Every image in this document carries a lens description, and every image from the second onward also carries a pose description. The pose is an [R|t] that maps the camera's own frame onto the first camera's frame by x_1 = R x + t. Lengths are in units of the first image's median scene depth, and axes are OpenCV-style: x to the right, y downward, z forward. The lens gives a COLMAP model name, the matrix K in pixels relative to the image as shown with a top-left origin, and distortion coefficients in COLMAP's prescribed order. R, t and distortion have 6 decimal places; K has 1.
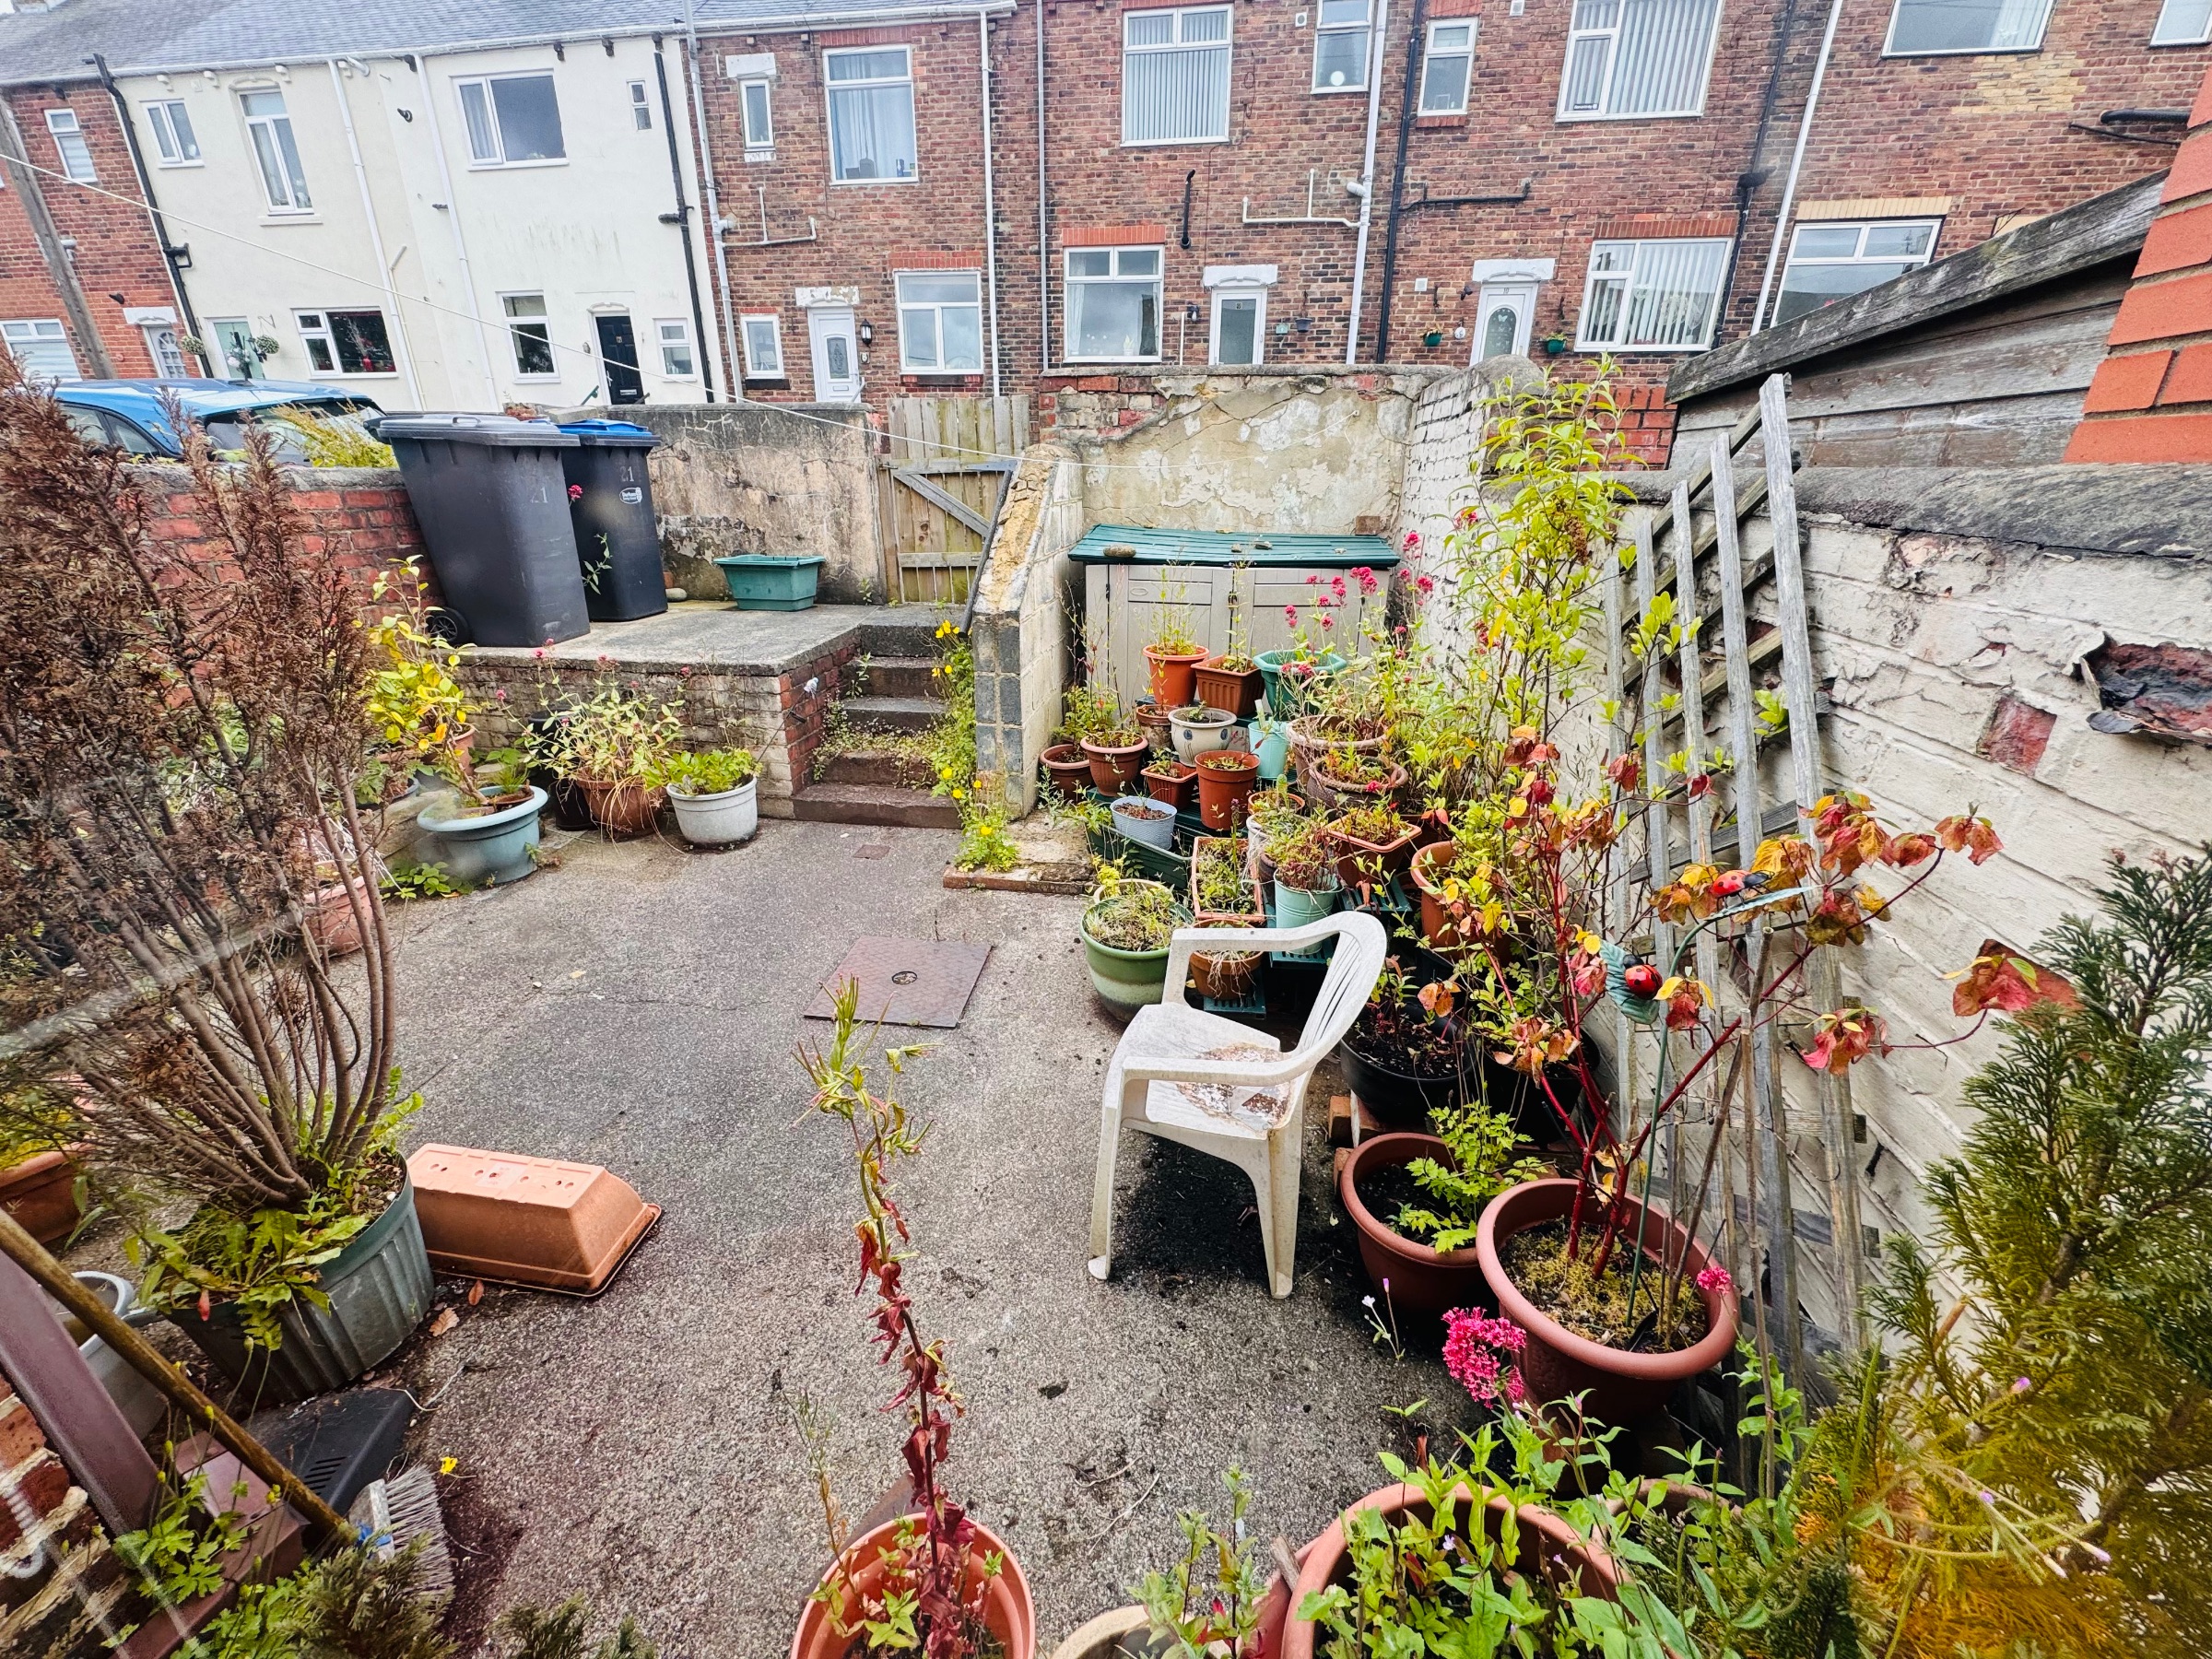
lens RADIAL K [[874.1, 0, 1106.0], [0, 874.1, 829.5], [0, 0, 1]] dist [-0.001120, 0.000345]
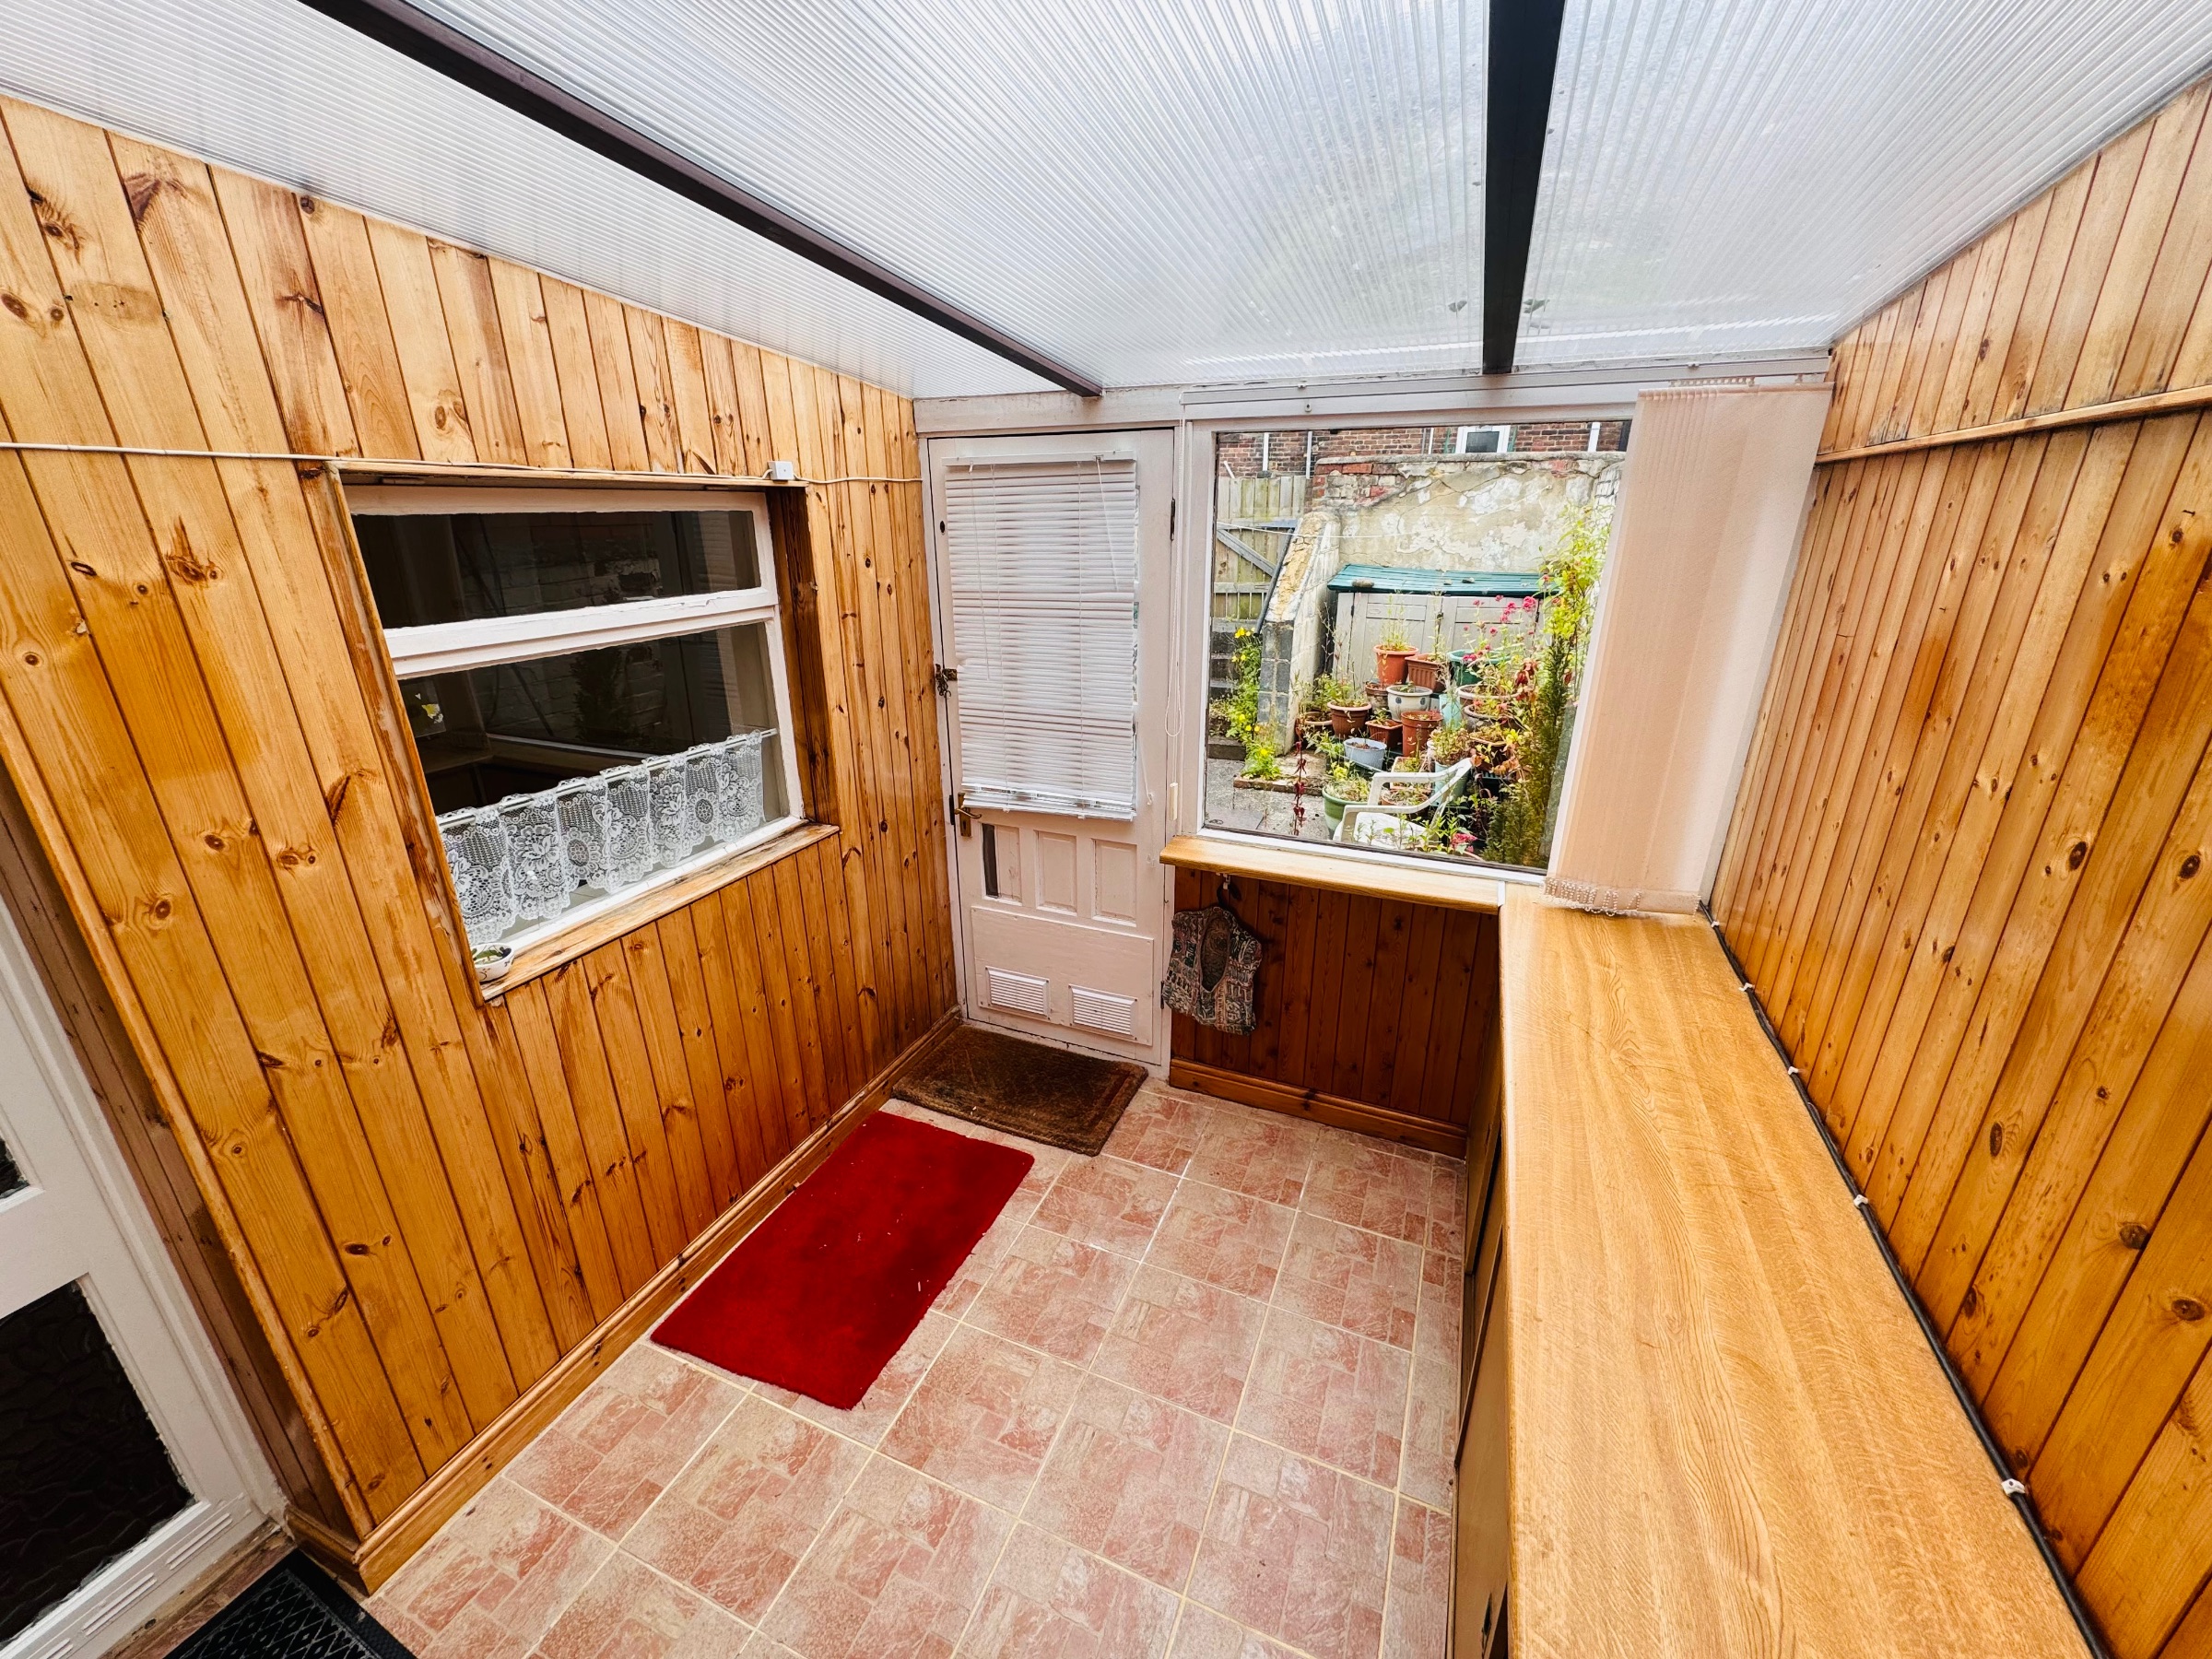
lens RADIAL K [[874.1, 0, 1106.0], [0, 874.1, 829.5], [0, 0, 1]] dist [-0.001120, 0.000345]
pose [[0.966413, 0.082362, -0.243441, -0.011195], [-0.089607, 0.995799, -0.018821, 0.173294], [0.240868, 0.040003, 0.969733, -0.557520]]
